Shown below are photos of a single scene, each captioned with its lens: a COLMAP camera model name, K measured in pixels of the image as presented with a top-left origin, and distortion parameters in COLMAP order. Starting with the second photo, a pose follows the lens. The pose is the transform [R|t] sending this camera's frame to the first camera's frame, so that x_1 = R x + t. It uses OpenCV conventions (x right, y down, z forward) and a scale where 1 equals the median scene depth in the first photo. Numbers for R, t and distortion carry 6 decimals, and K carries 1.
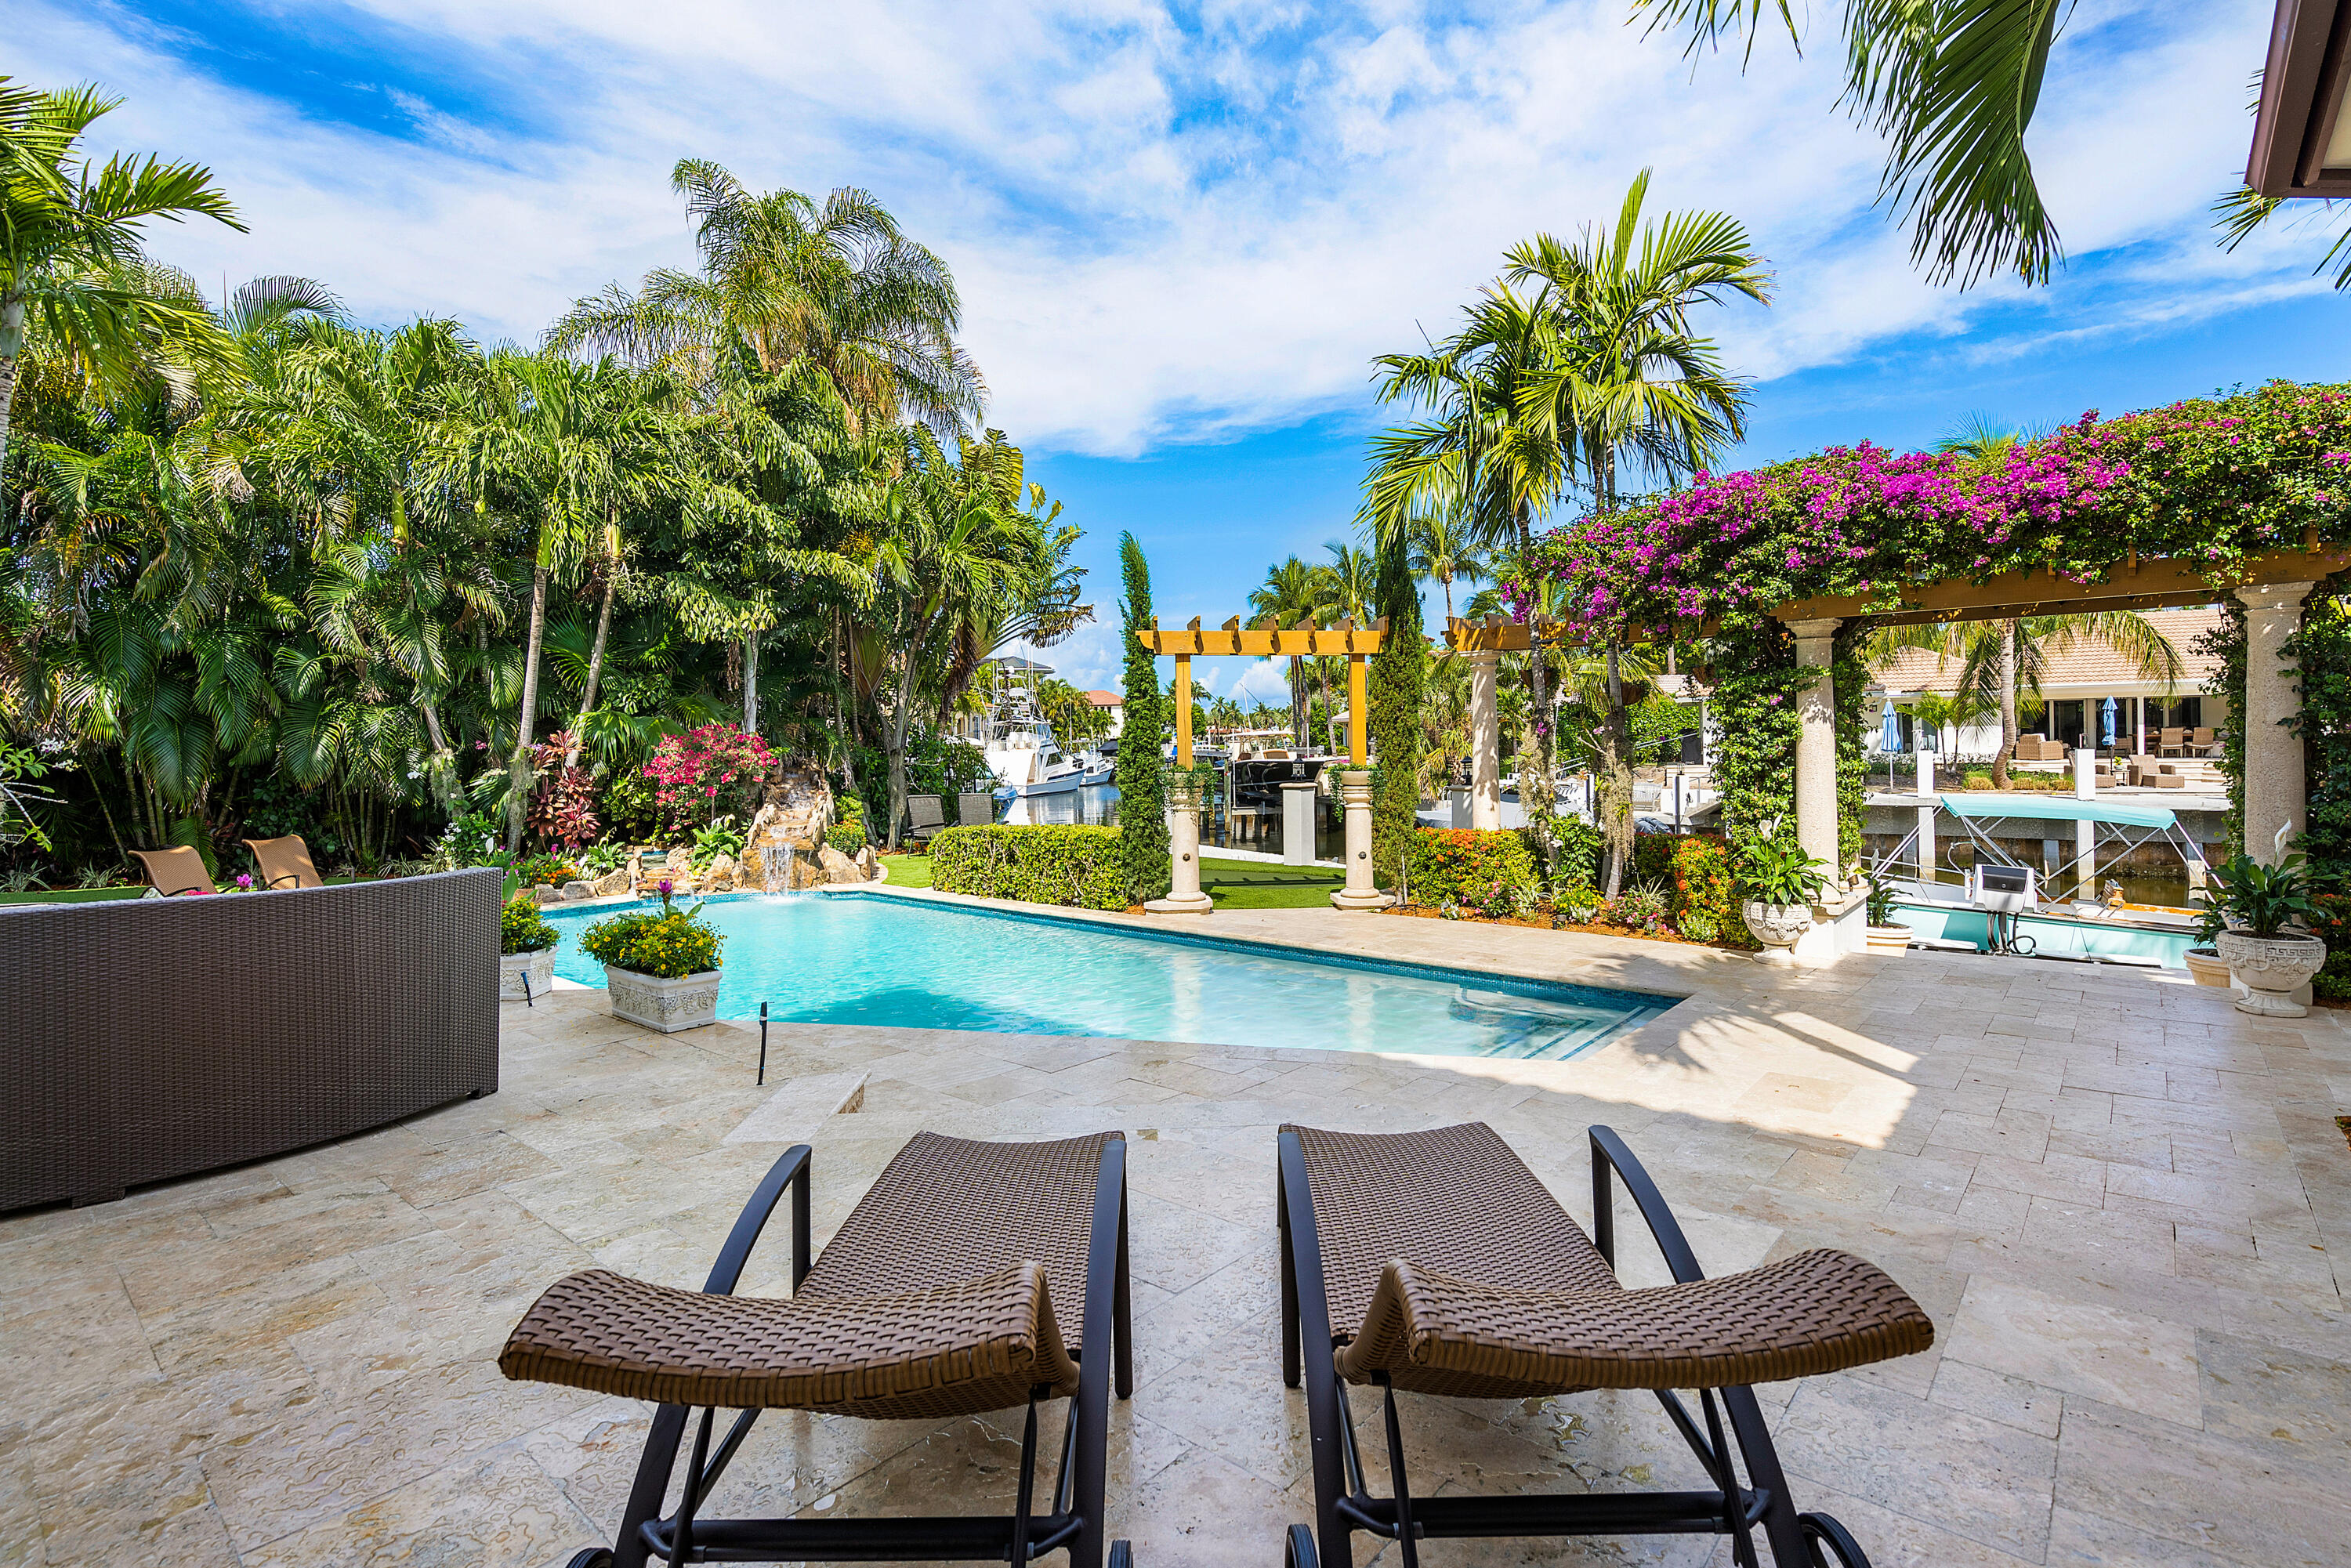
lens RADIAL K [[1107.2, 0, 1185.6], [0, 1107.2, 717.6], [0, 0, 1]] dist [0.001780, 0.001593]
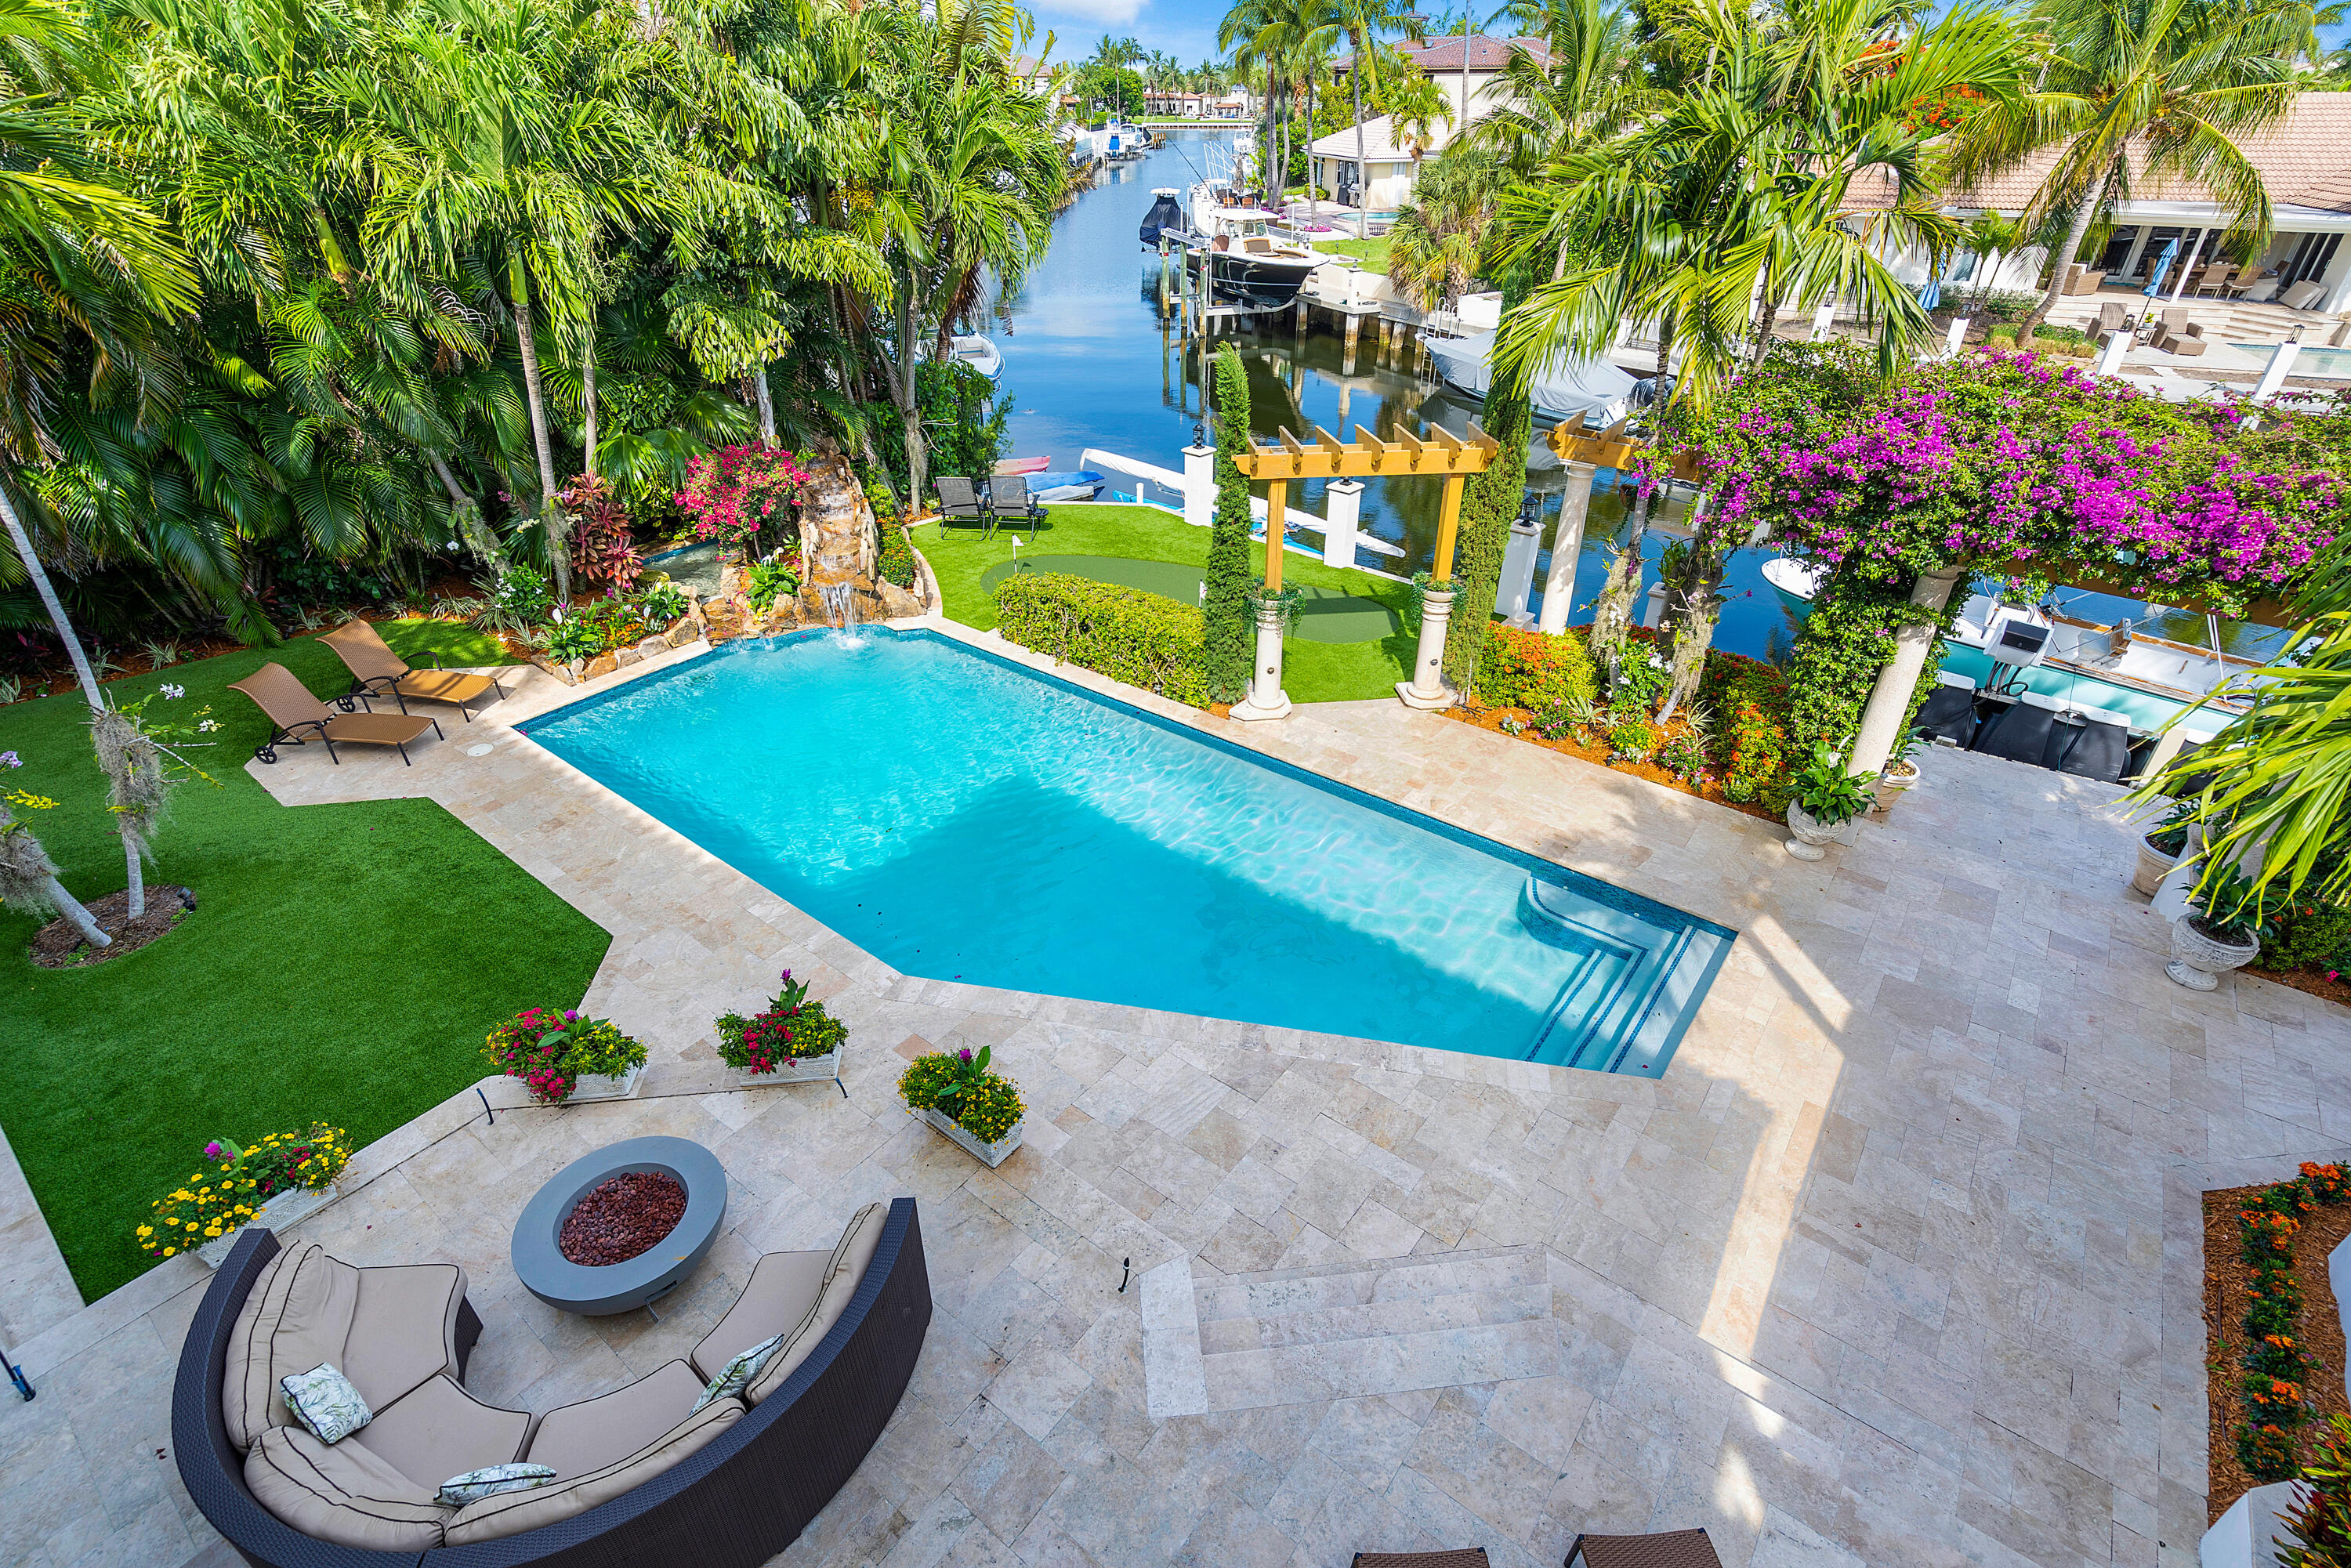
lens RADIAL K [[1107.2, 0, 1179.9], [0, 1107.2, 764.9], [0, 0, 1]] dist [0.001780, 0.001593]
pose [[0.998669, -0.009840, 0.050624, -0.112846], [-0.018345, 0.849647, 0.527033, -0.283299], [-0.048199, -0.527260, 0.848336, 0.054168]]
